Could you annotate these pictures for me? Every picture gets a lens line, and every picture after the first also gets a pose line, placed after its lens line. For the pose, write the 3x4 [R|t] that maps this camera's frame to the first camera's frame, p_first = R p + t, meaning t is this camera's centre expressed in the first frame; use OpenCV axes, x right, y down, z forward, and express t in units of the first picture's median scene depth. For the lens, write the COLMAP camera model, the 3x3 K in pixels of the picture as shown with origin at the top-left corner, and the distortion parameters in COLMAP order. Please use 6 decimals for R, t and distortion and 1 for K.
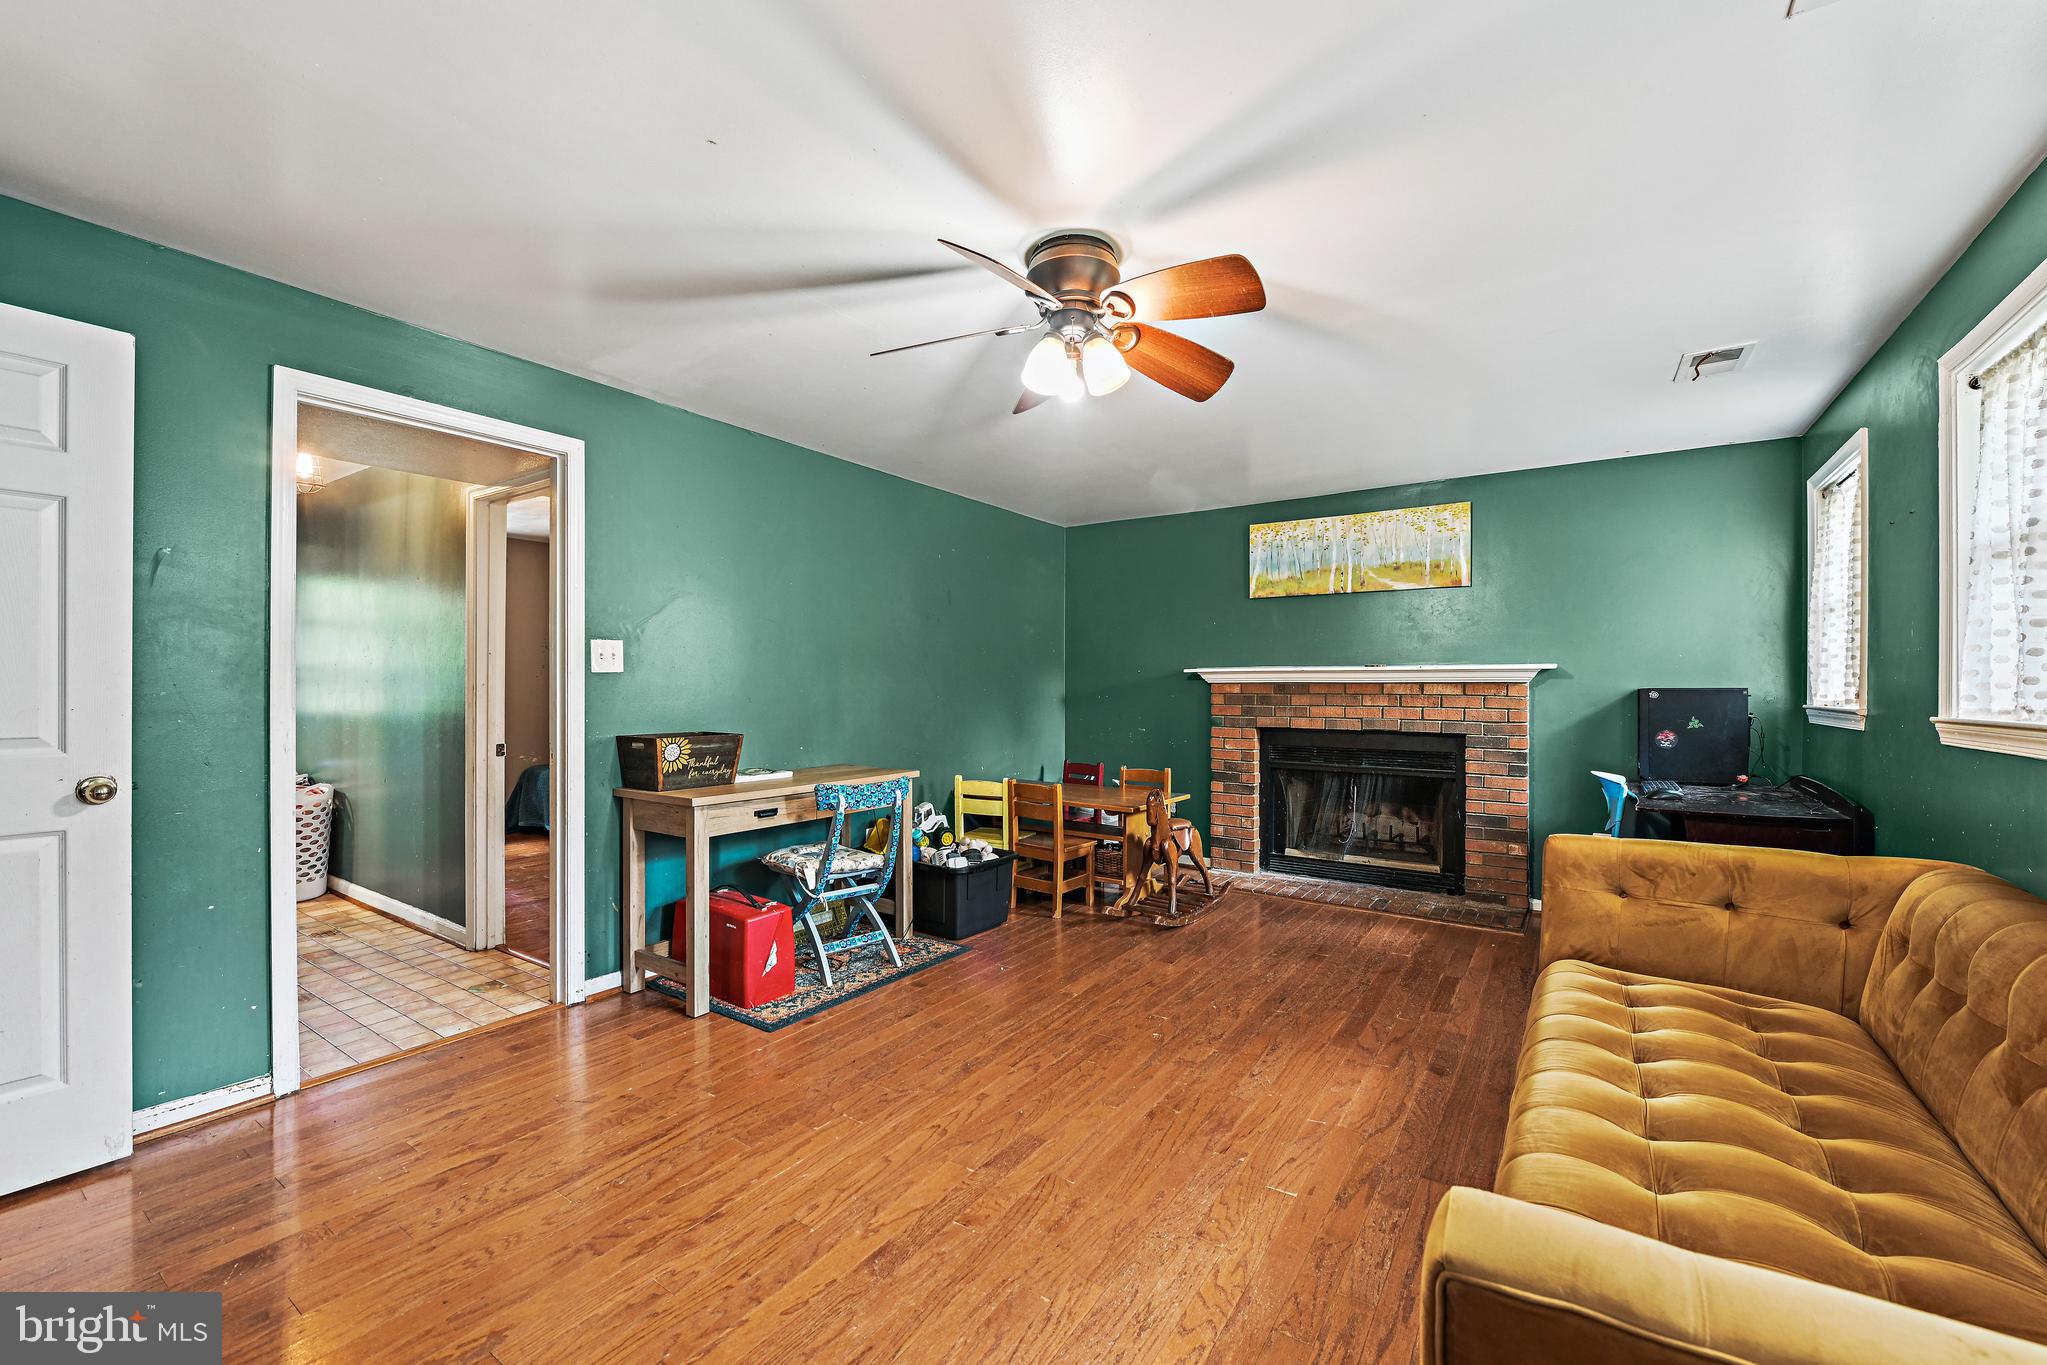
lens RADIAL K [[824.0, 0, 1016.8], [0, 824.0, 683.1], [0, 0, 1]] dist [0.000800, -0.000544]
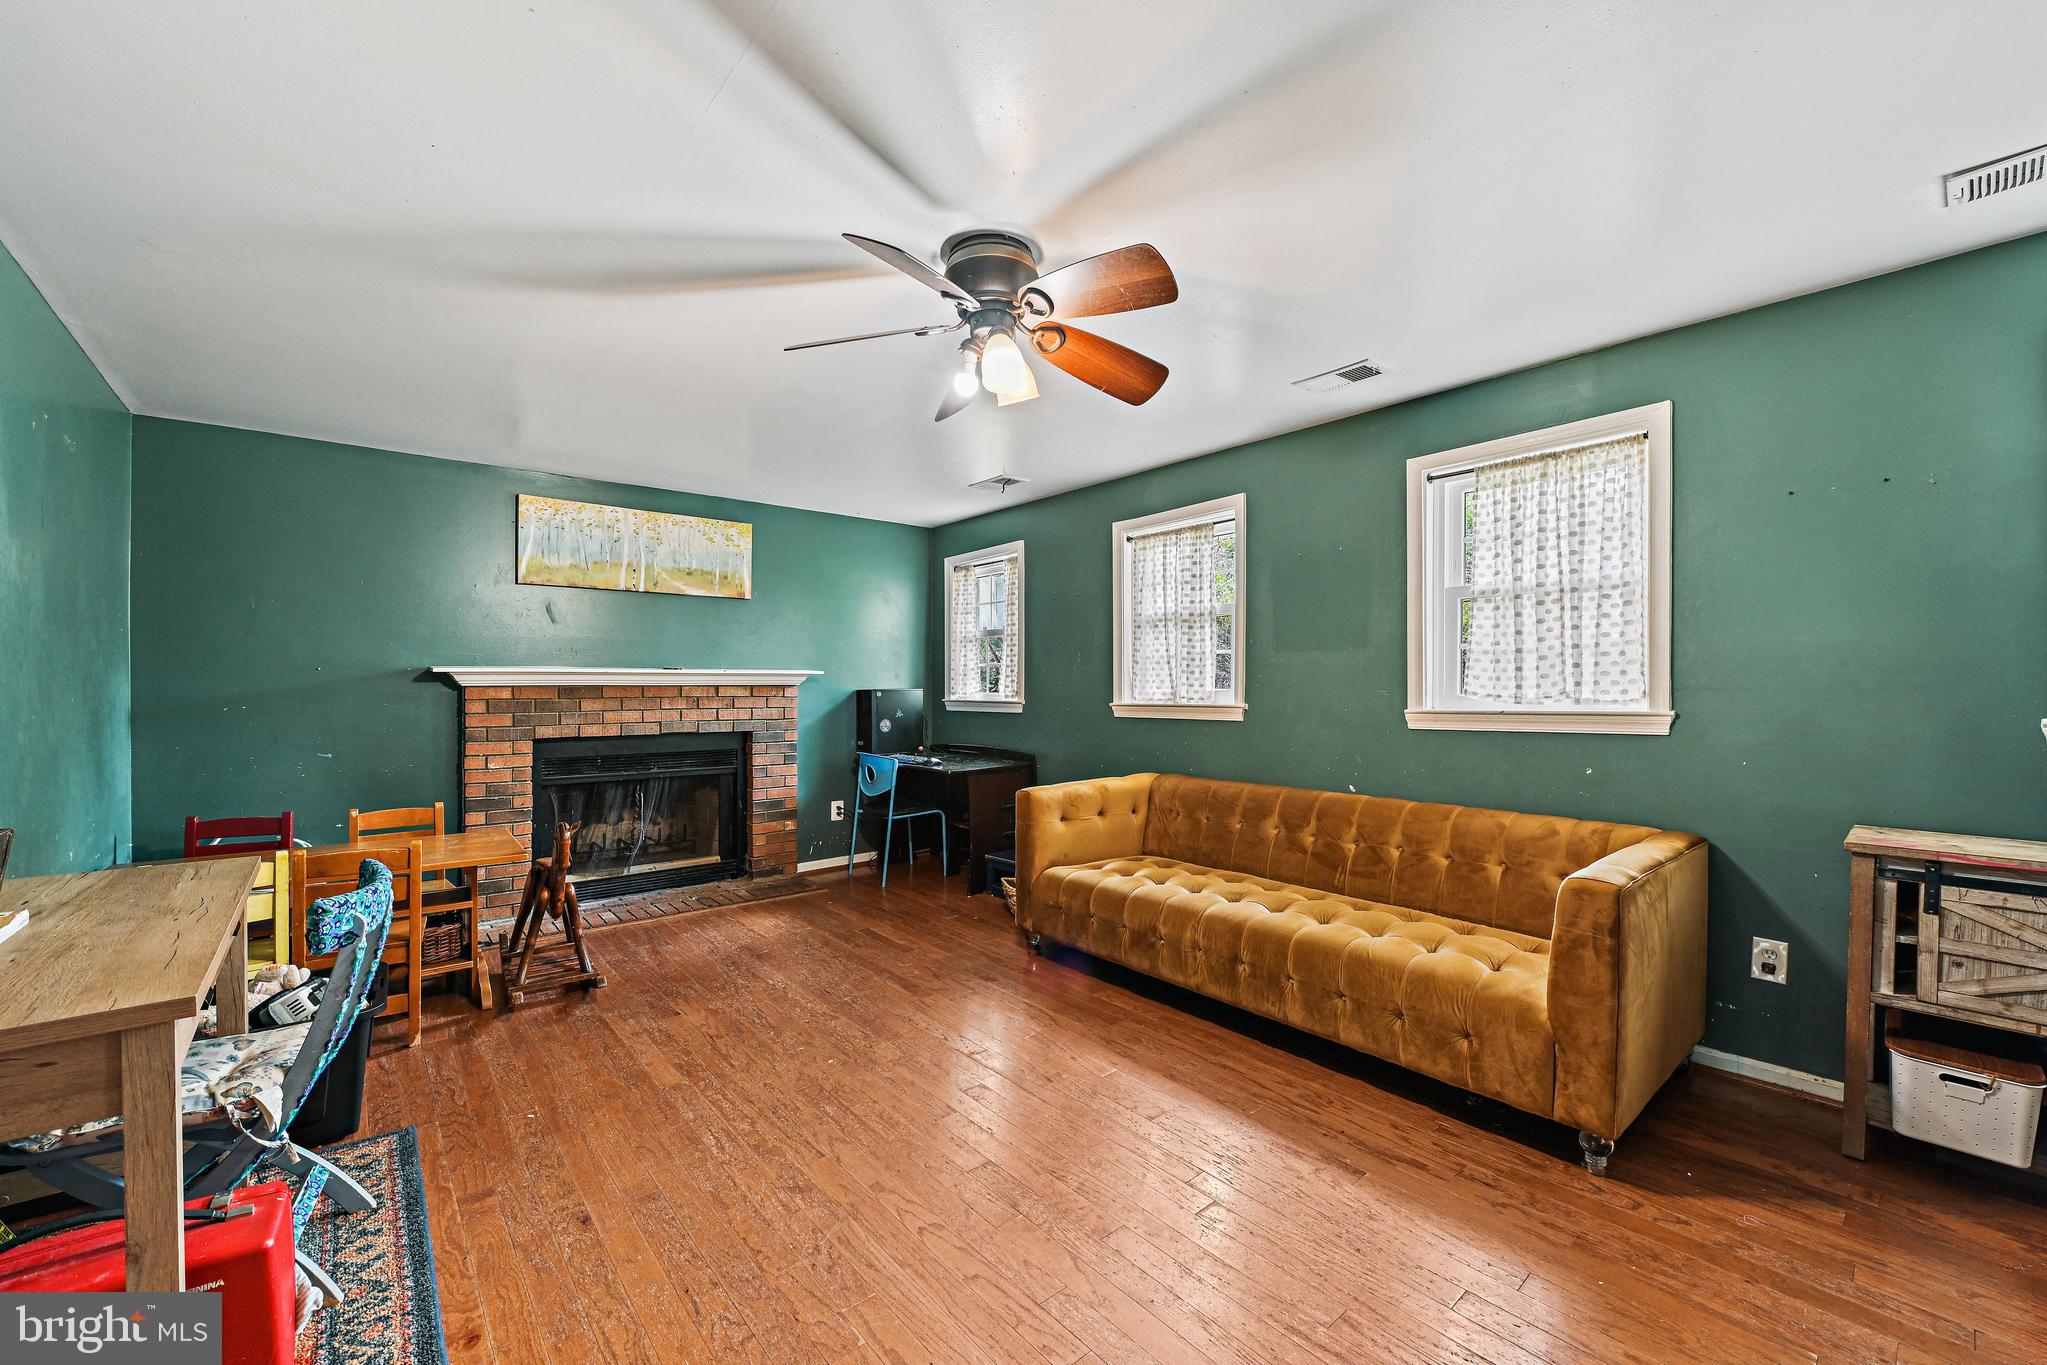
lens RADIAL K [[824.0, 0, 1014.4], [0, 824.0, 692.2], [0, 0, 1]] dist [0.000800, -0.000544]
pose [[0.274868, -0.011120, 0.961418, -0.438680], [0.000071, 0.999933, 0.011546, -0.004109], [-0.961482, -0.003106, 0.274851, 0.351148]]
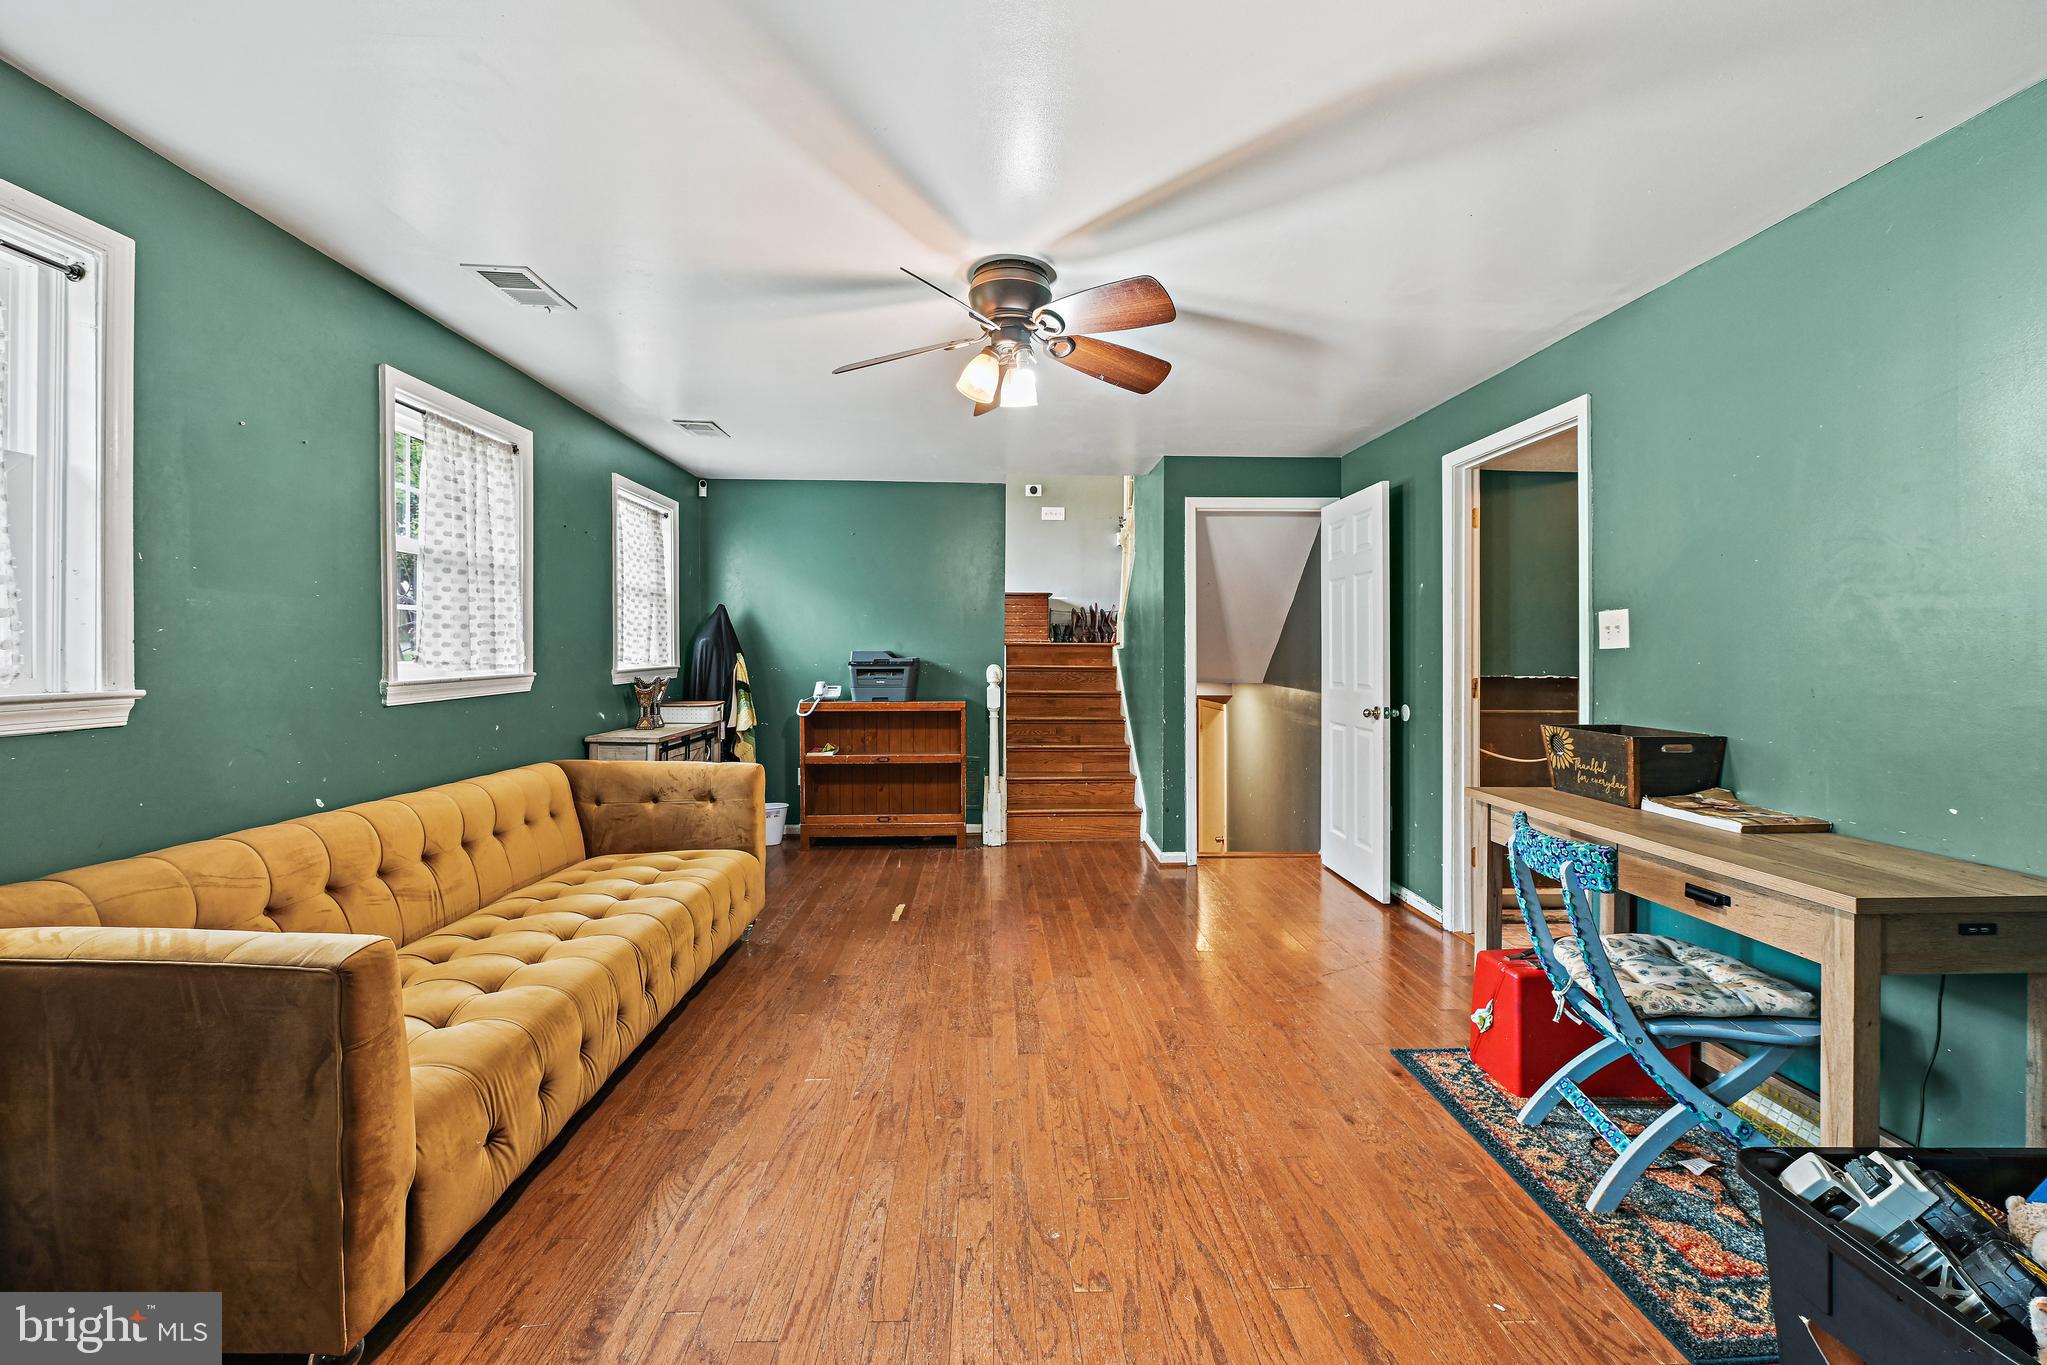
lens RADIAL K [[824.0, 0, 1028.7], [0, 824.0, 655.6], [0, 0, 1]] dist [0.000800, -0.000544]
pose [[-0.796248, -0.007222, -0.604927, 0.360598], [-0.006167, 0.999974, -0.003820, 0.000832], [0.604939, 0.000688, -0.796271, 0.956143]]
